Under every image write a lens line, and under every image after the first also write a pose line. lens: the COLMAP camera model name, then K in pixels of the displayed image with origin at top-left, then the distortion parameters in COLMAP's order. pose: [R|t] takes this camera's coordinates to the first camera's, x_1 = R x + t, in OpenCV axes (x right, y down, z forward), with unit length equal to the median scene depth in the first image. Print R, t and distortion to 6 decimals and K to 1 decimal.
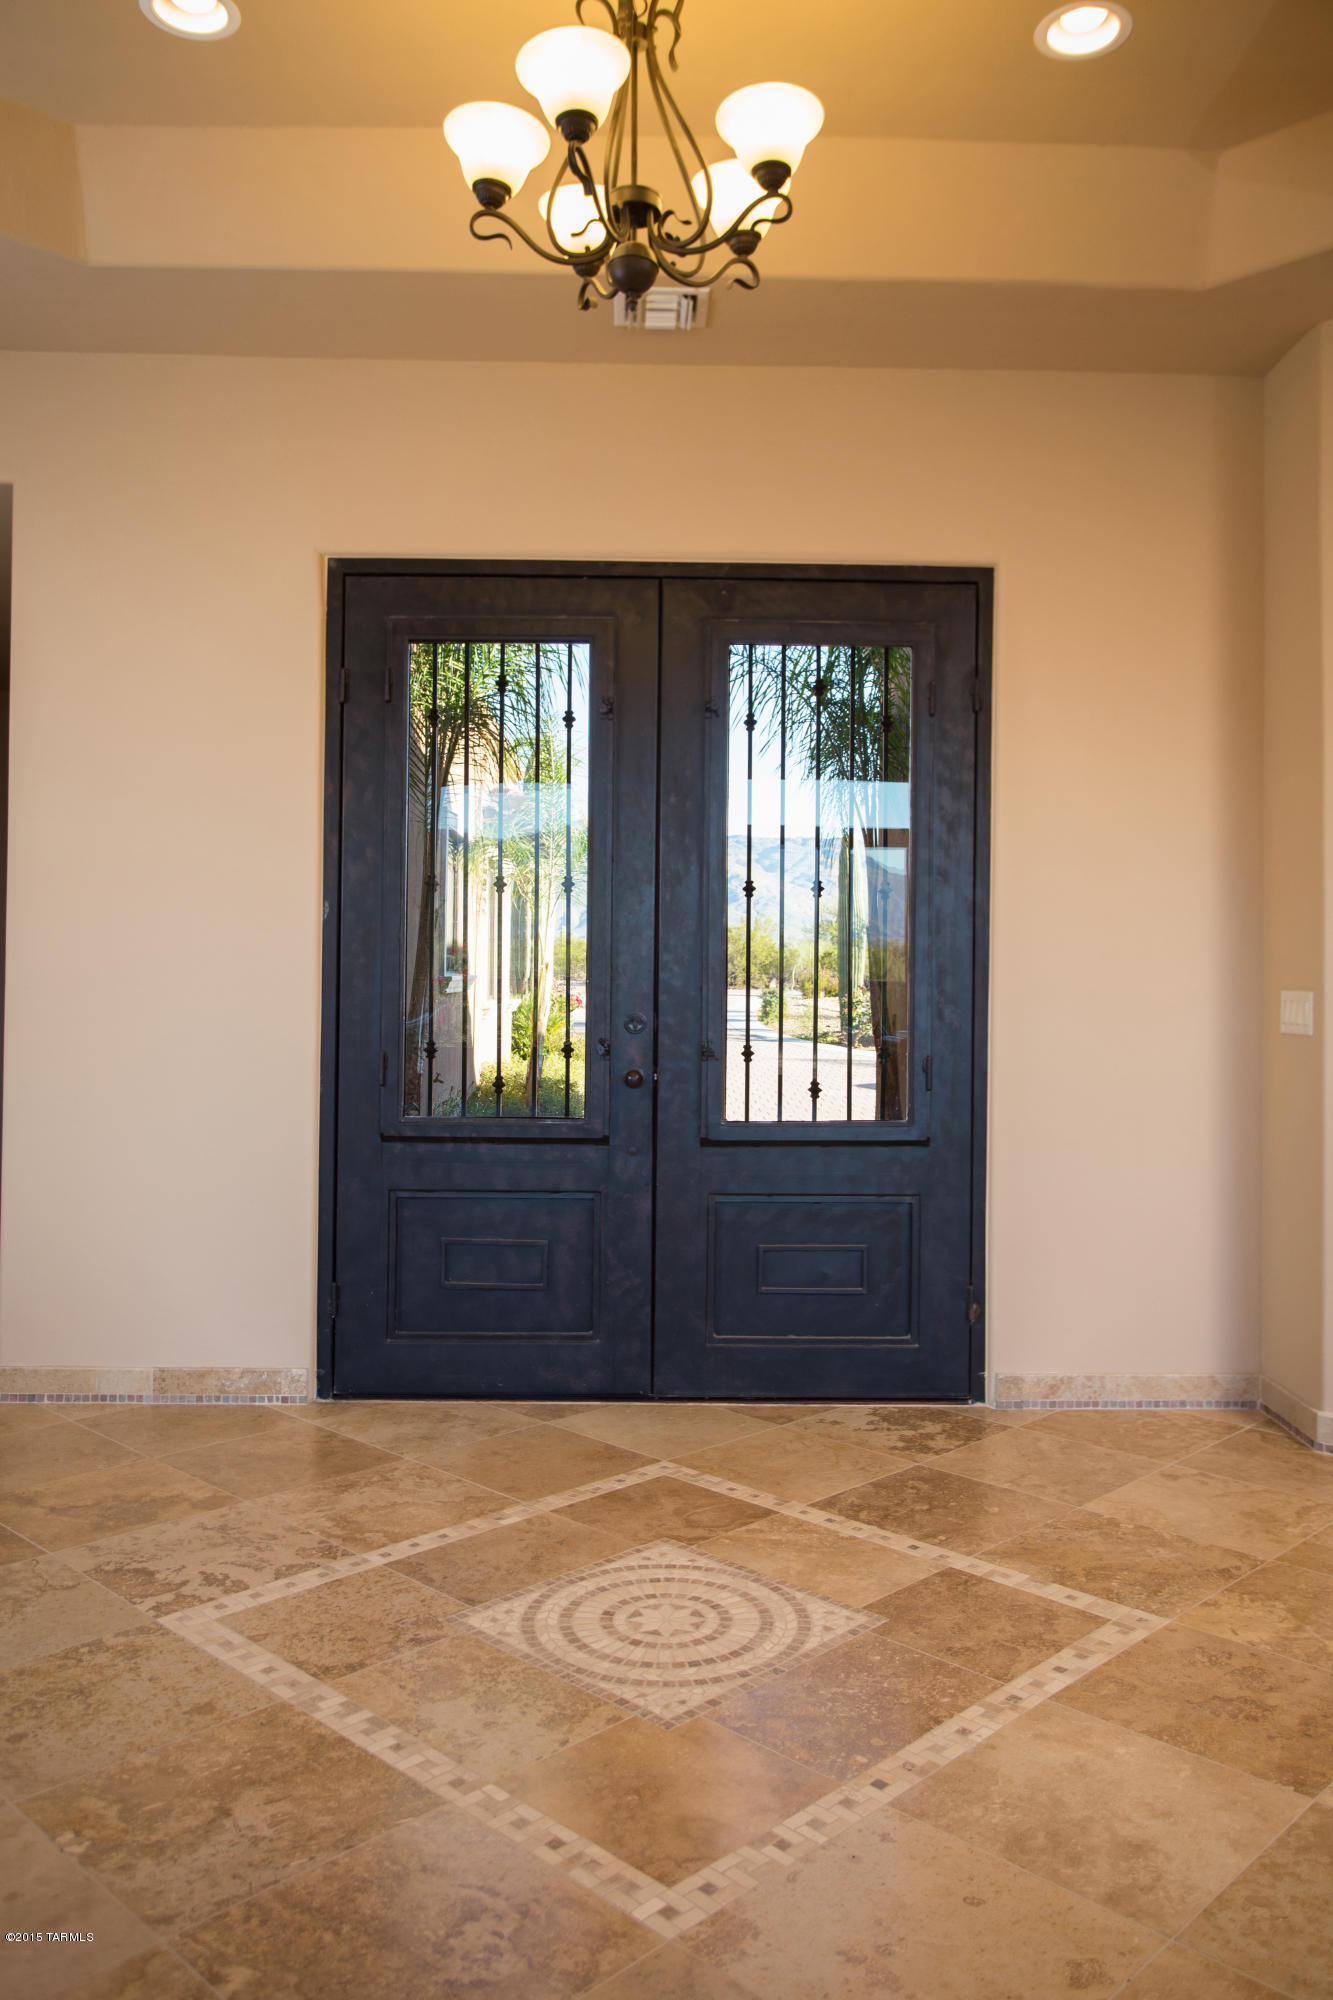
lens RADIAL K [[1502.5, 0, 666.7], [0, 1502.5, 926.7], [0, 0, 1]] dist [-0.029093, 0.057788]
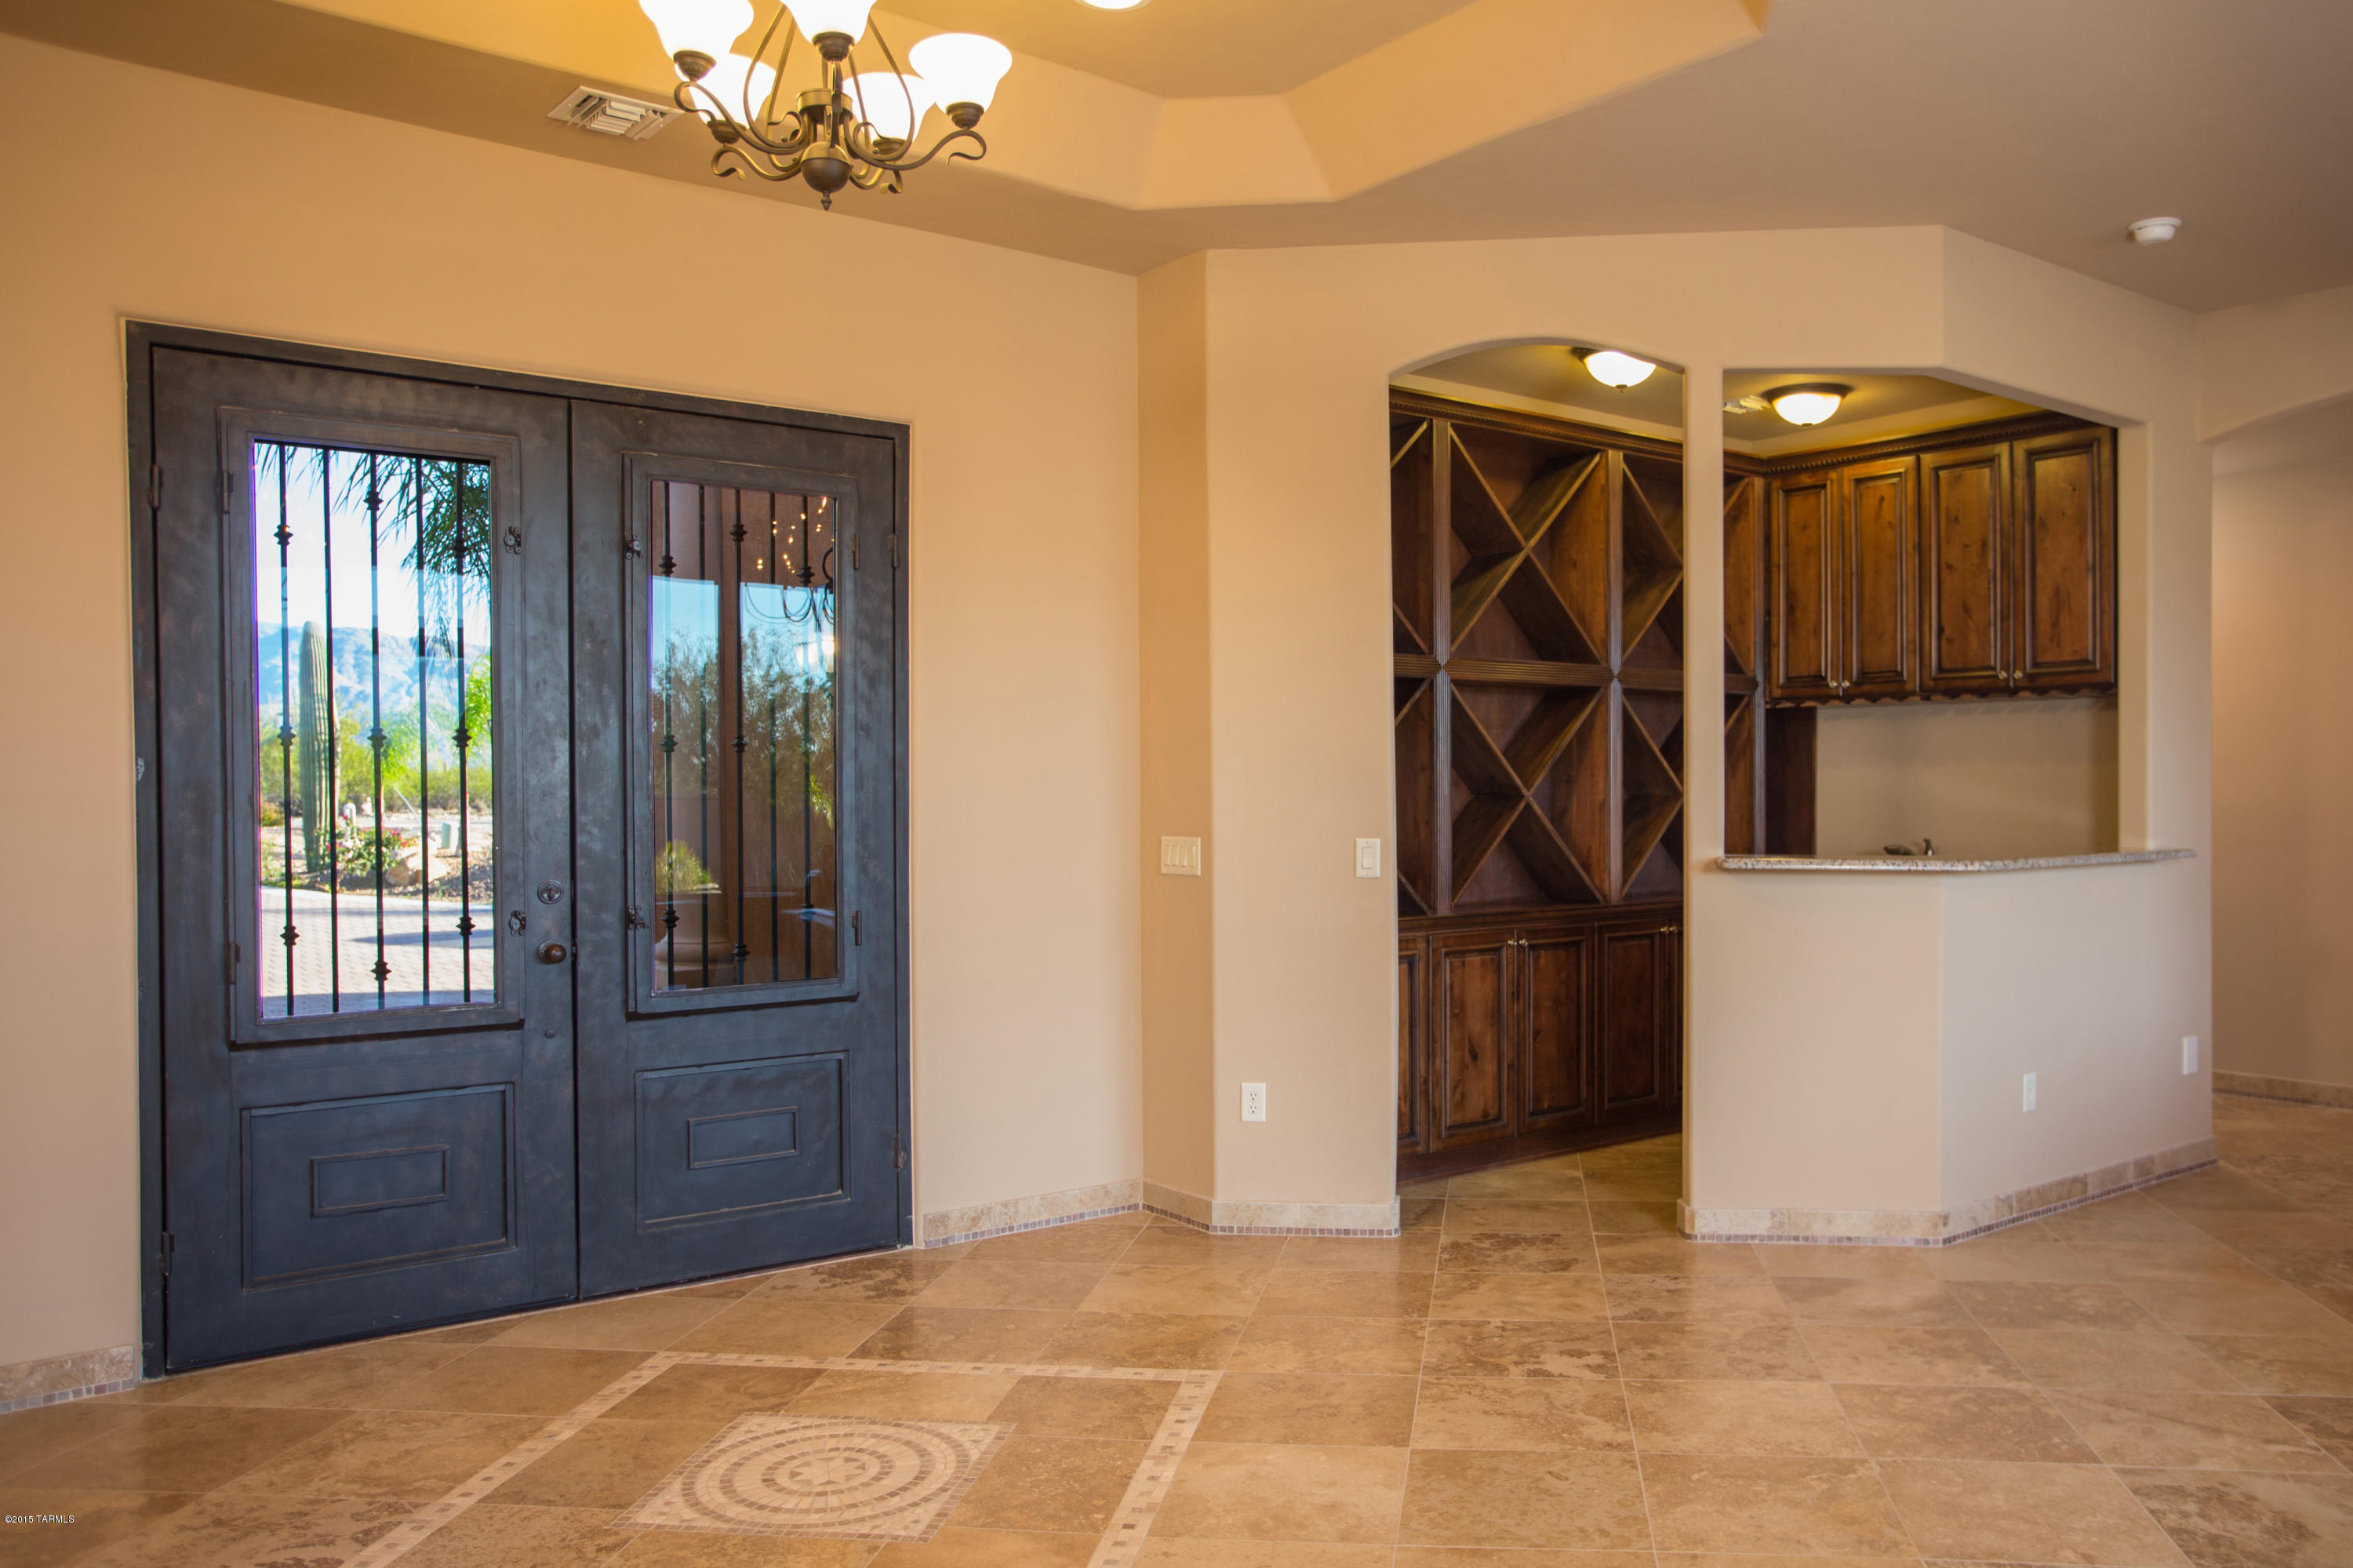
lens RADIAL K [[1773.3, 0, 1176.5], [0, 1773.3, 784.0], [0, 0, 1]] dist [-0.029823, 0.062775]
pose [[0.817751, -0.014013, 0.575401, -0.329517], [-0.003633, 0.999558, 0.029506, -0.034350], [-0.575560, -0.026219, 0.817339, -0.087186]]
